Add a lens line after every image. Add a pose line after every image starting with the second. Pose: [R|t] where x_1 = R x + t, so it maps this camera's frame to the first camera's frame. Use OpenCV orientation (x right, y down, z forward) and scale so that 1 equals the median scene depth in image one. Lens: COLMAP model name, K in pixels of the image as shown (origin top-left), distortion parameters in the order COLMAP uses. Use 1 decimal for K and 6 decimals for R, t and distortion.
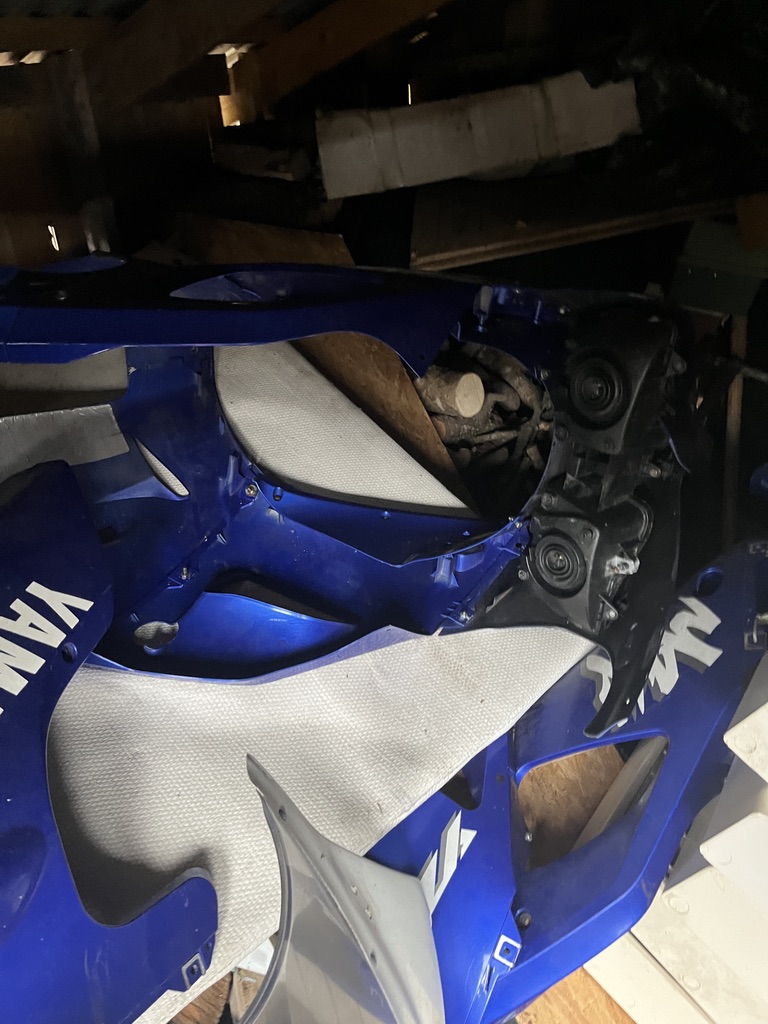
lens RADIAL K [[786.0, 0, 378.1], [0, 786.0, 513.7], [0, 0, 1]] dist [0.062085, -0.082495]
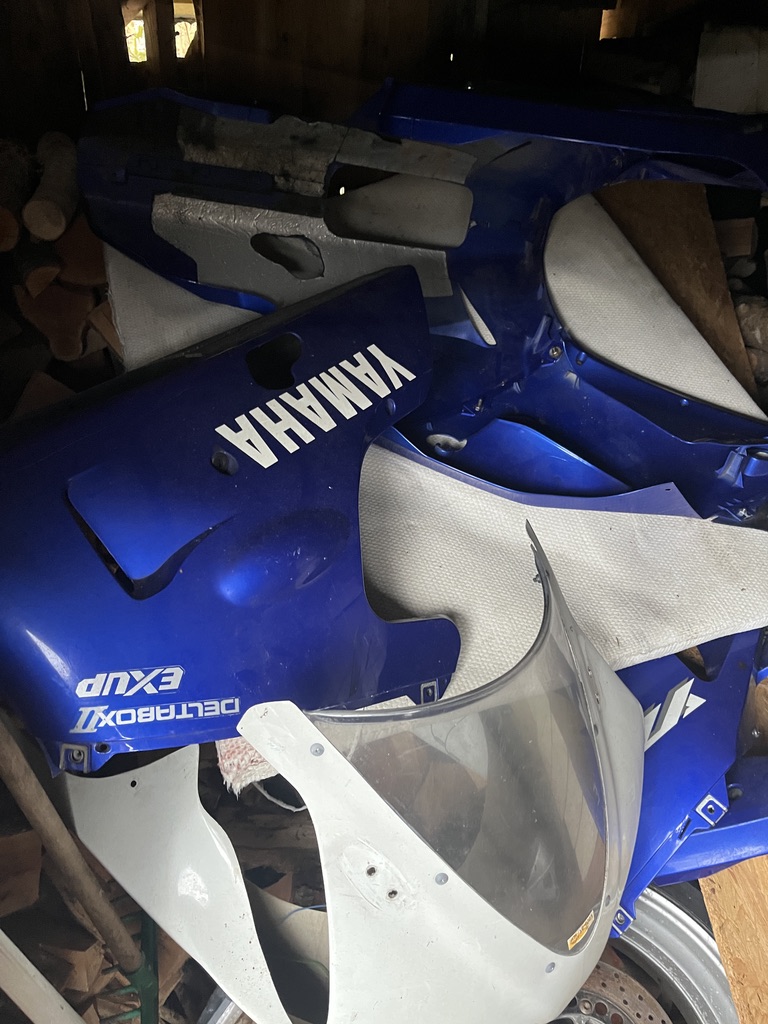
lens RADIAL K [[786.0, 0, 380.5], [0, 786.0, 515.3], [0, 0, 1]] dist [0.062085, -0.082495]
pose [[0.925790, 0.263435, -0.271135, -0.036979], [-0.255589, 0.964630, 0.064525, 0.175497], [0.278543, 0.009562, 0.960376, -0.061715]]
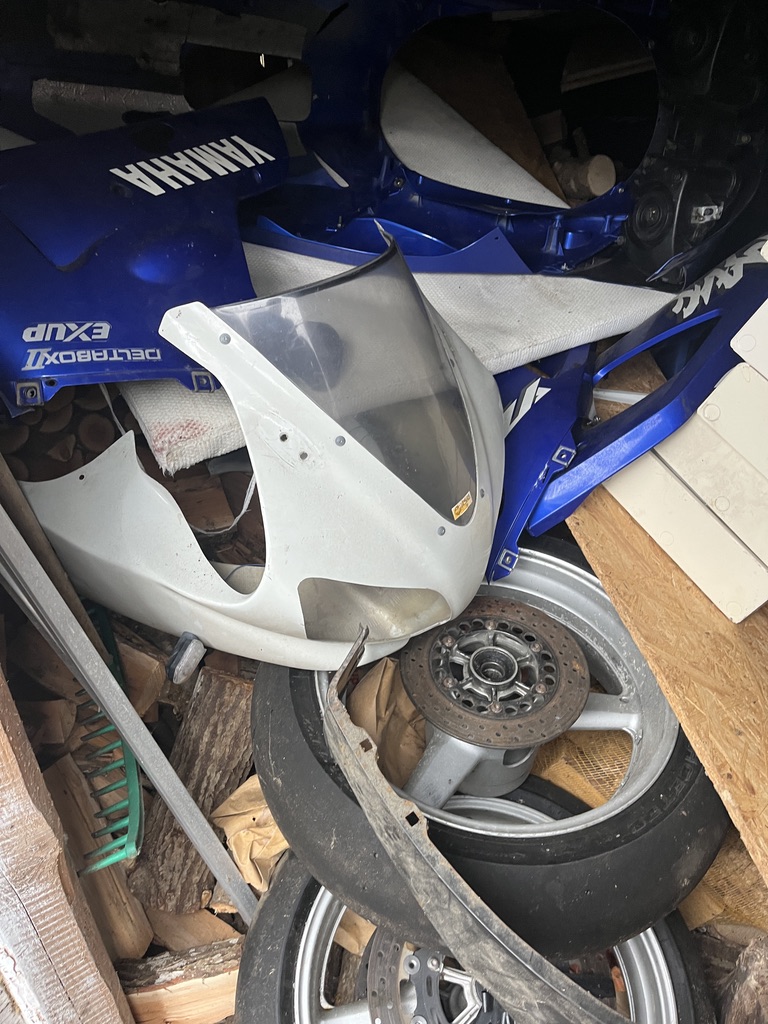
lens RADIAL K [[786.0, 0, 373.6], [0, 786.0, 498.2], [0, 0, 1]] dist [0.062085, -0.082495]
pose [[0.976397, 0.098755, -0.192083, 0.087291], [-0.105755, 0.994039, -0.026512, 0.510497], [0.188320, 0.046200, 0.981020, -0.193410]]
